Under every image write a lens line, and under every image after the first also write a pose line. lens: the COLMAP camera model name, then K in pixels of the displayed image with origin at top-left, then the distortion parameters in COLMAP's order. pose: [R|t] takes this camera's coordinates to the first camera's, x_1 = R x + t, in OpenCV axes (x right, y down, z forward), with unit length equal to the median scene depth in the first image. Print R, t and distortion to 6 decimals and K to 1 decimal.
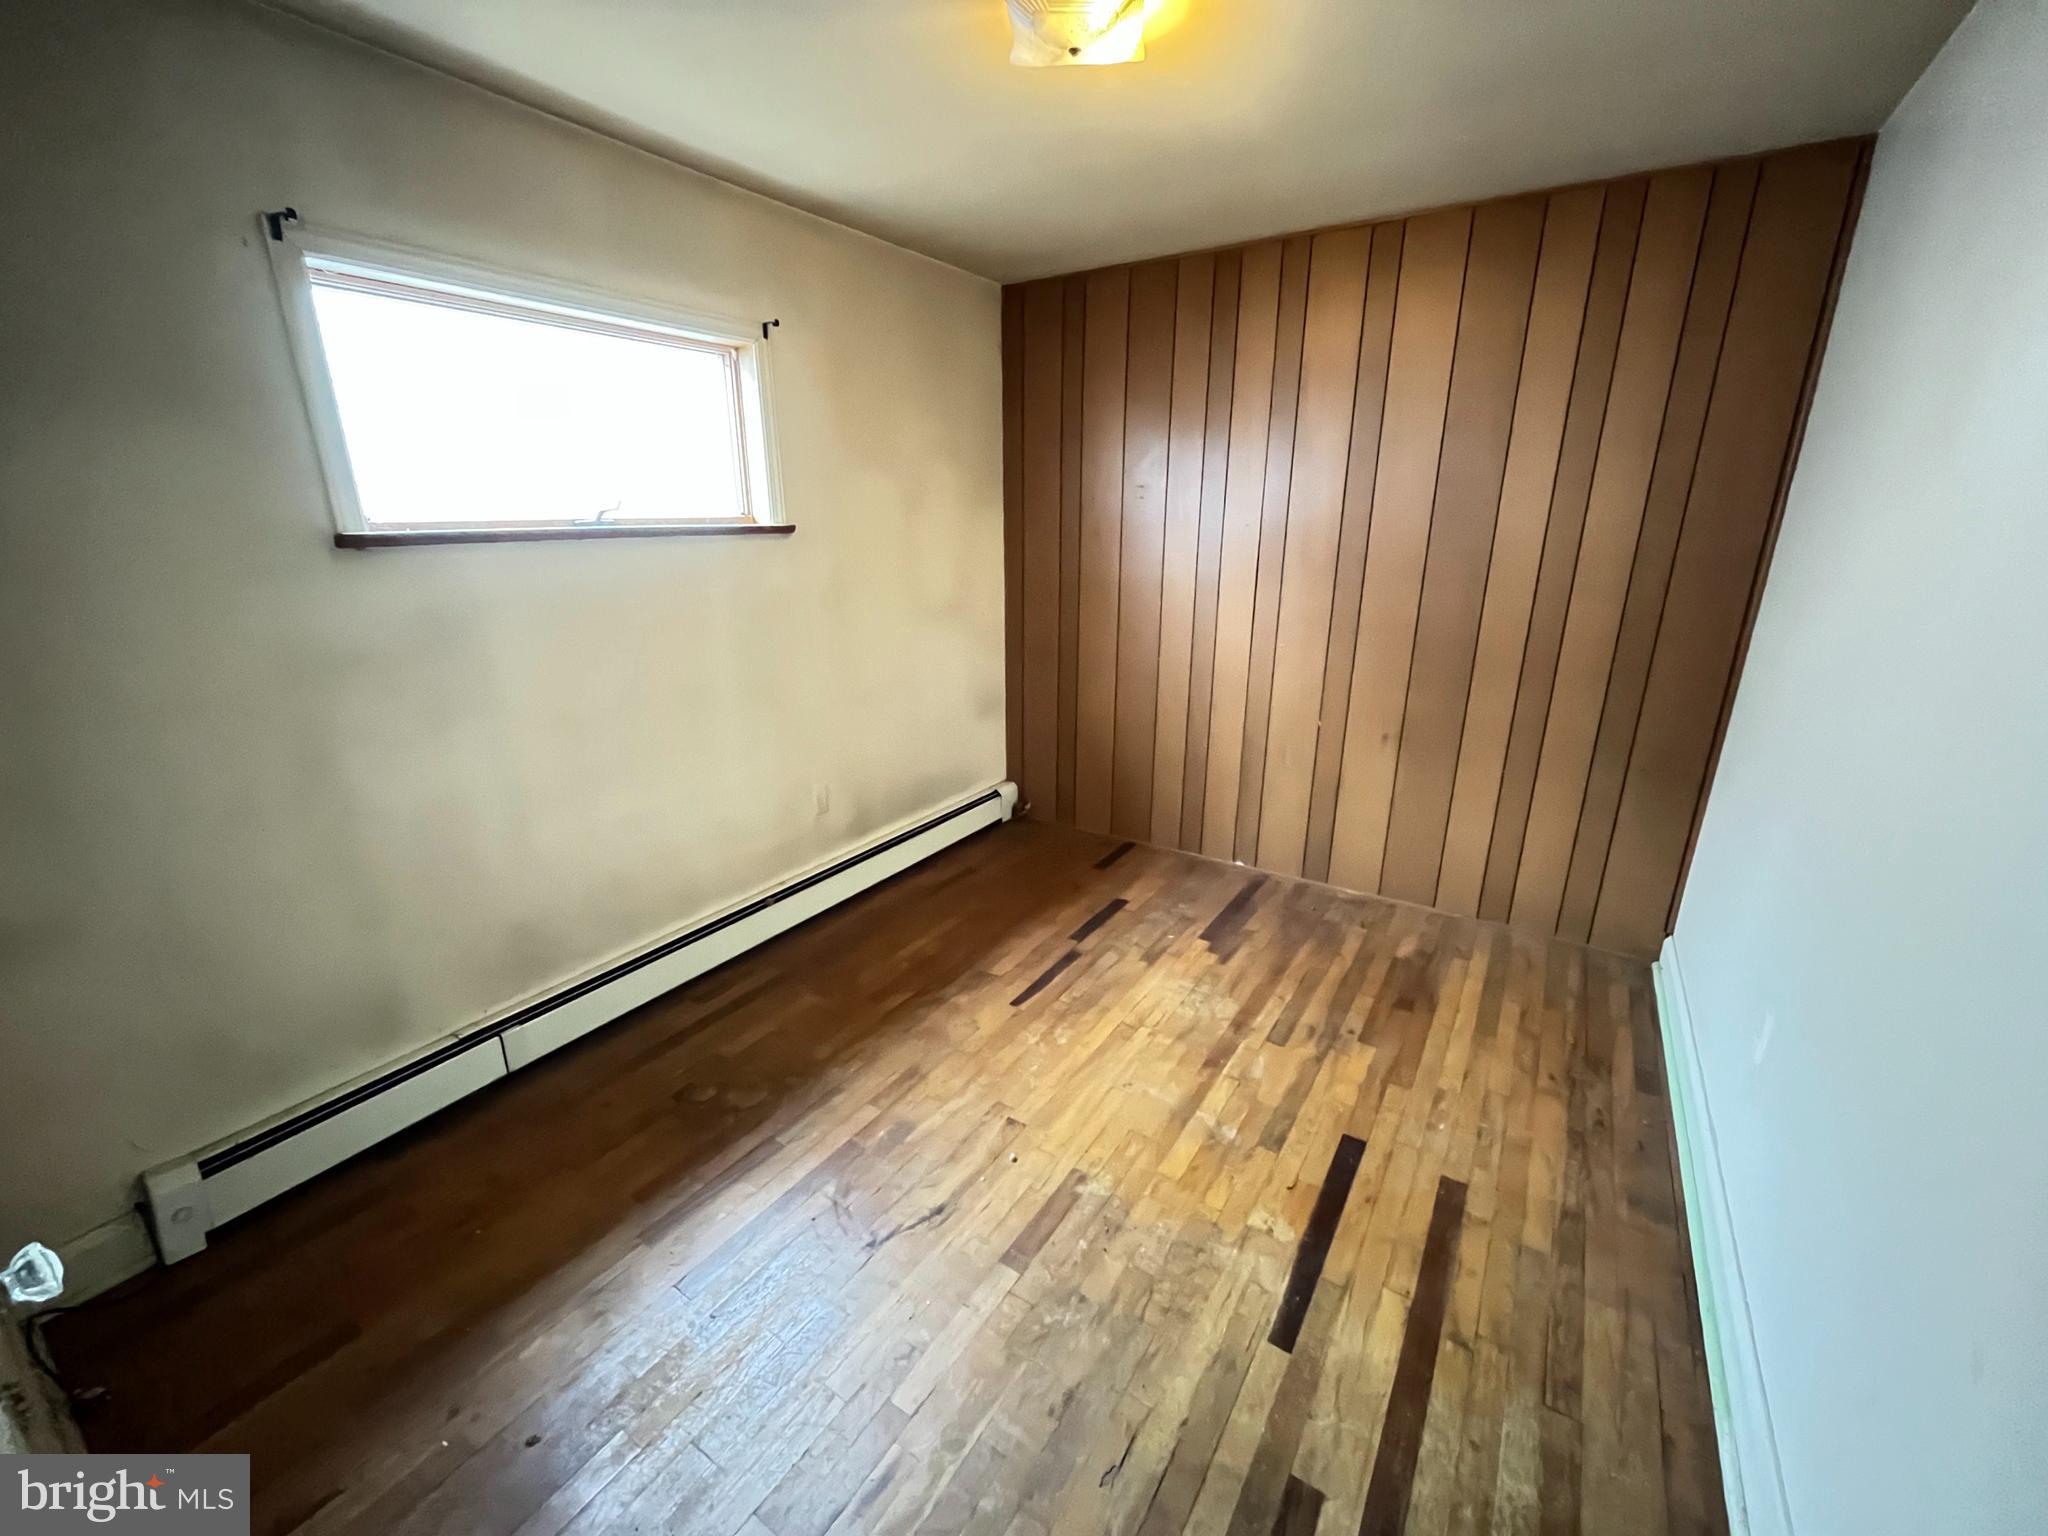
lens RADIAL K [[826.7, 0, 1020.7], [0, 826.7, 769.6], [0, 0, 1]] dist [-0.001431, -0.000491]
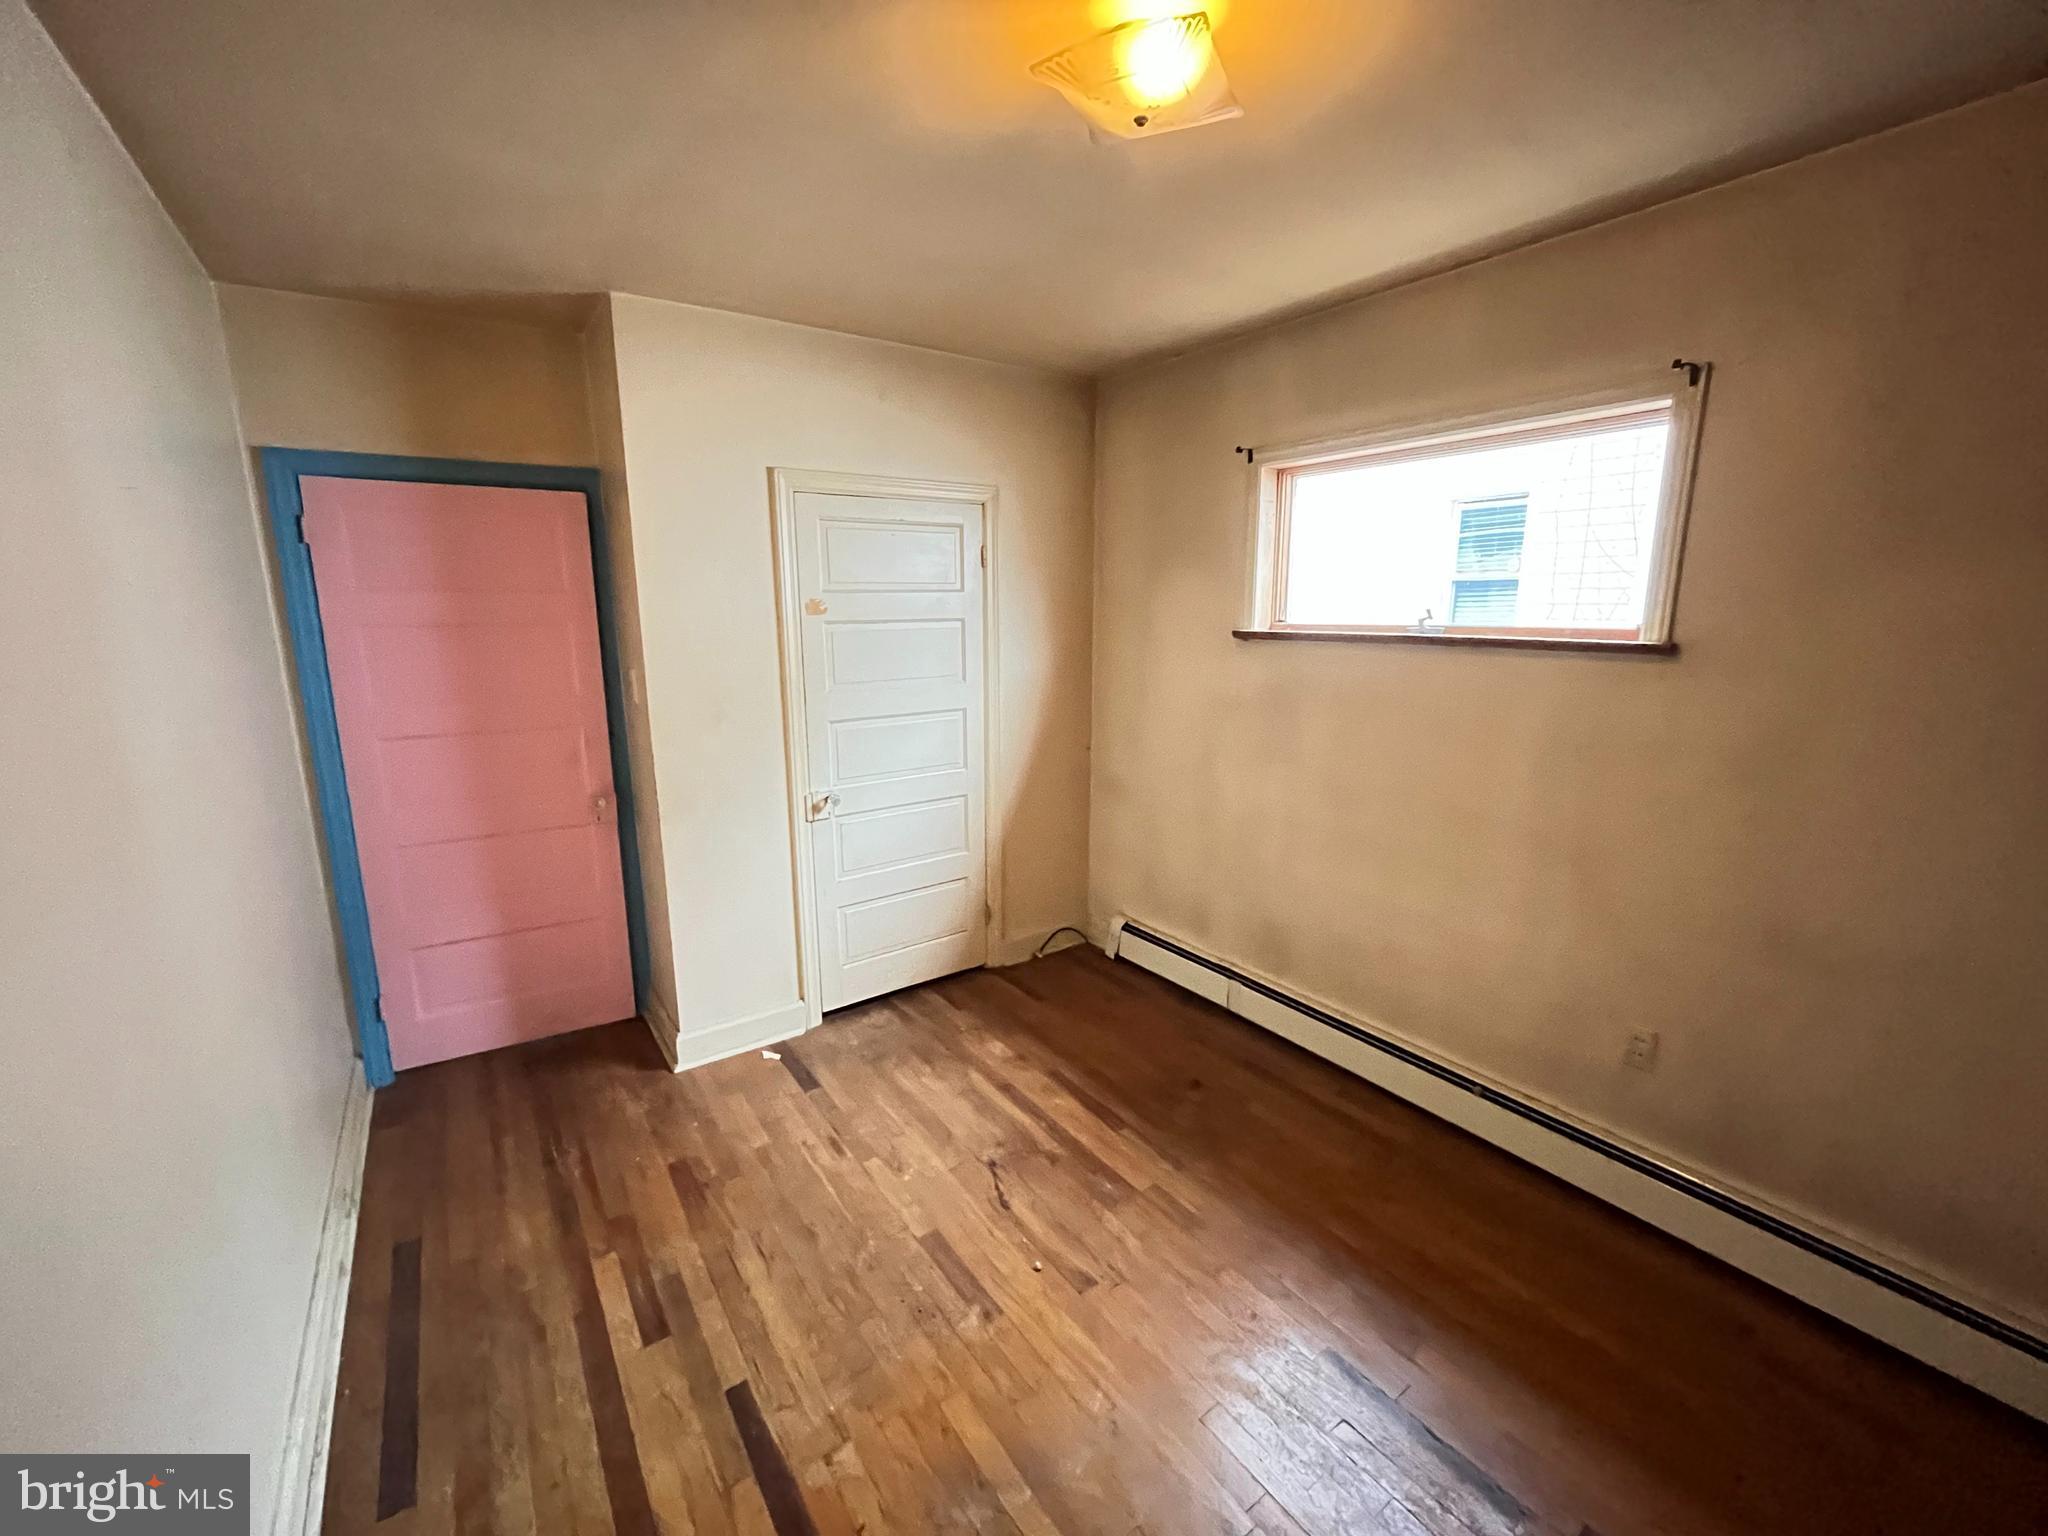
lens RADIAL K [[826.7, 0, 1020.7], [0, 826.7, 769.6], [0, 0, 1]] dist [-0.001431, -0.000491]
pose [[-0.367012, 0.191879, -0.910211, 0.874424], [-0.270446, 0.914217, 0.301772, -0.409475], [0.890034, 0.356917, -0.283635, 1.171688]]
